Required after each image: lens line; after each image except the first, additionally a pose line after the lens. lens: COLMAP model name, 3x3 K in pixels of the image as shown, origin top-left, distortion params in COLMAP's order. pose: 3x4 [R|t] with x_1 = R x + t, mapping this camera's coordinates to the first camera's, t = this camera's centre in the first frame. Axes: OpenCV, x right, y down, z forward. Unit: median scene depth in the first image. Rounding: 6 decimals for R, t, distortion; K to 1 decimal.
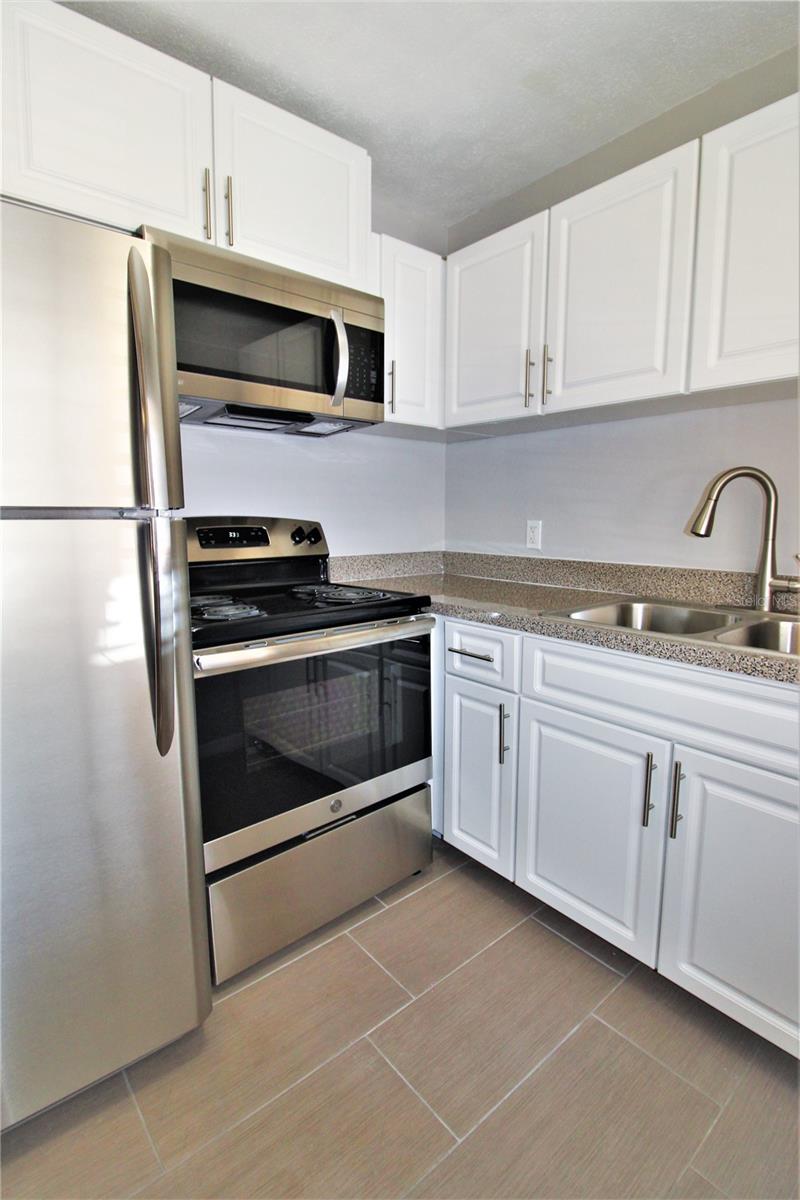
lens RADIAL K [[563.1, 0, 406.7], [0, 563.1, 601.2], [0, 0, 1]] dist [-0.019698, -0.004769]
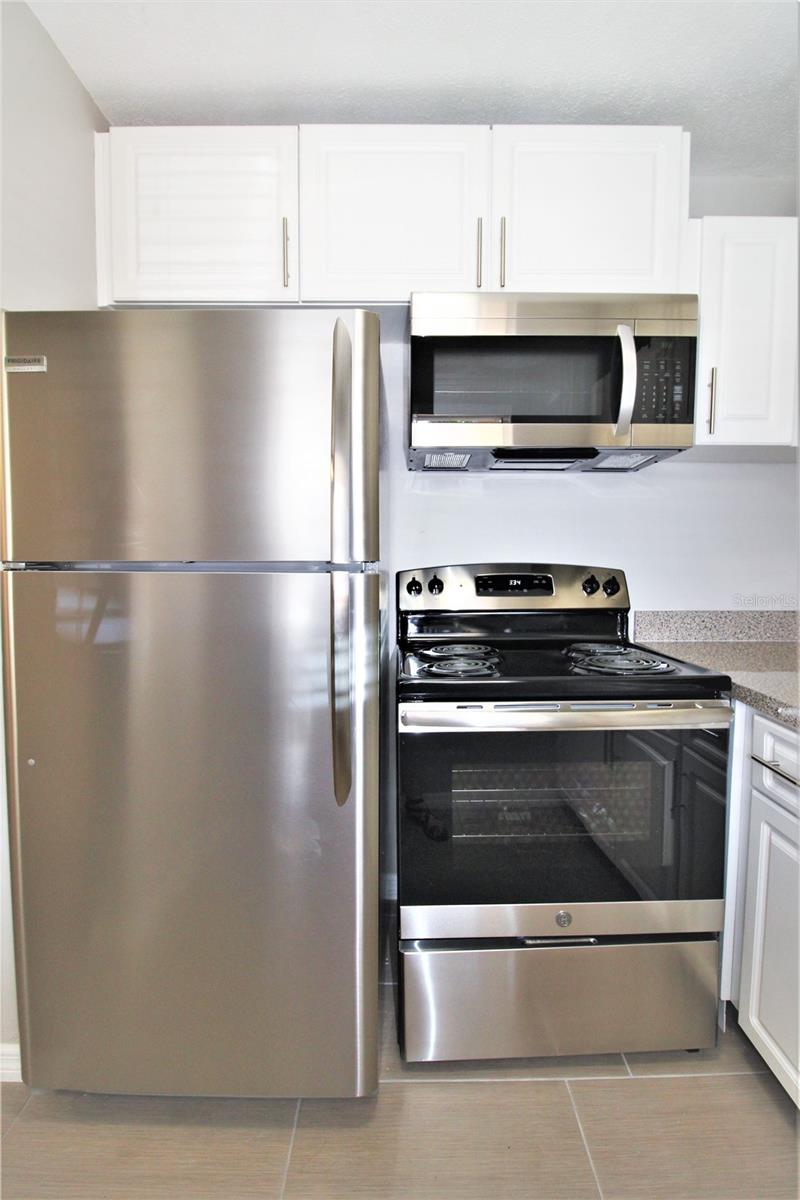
lens RADIAL K [[563.1, 0, 401.2], [0, 563.1, 599.5], [0, 0, 1]] dist [-0.019698, -0.004769]
pose [[0.763246, 0.050321, -0.644146, 0.168425], [-0.095144, 0.994847, -0.035017, -0.040933], [0.639065, 0.088013, 0.764101, 0.164732]]
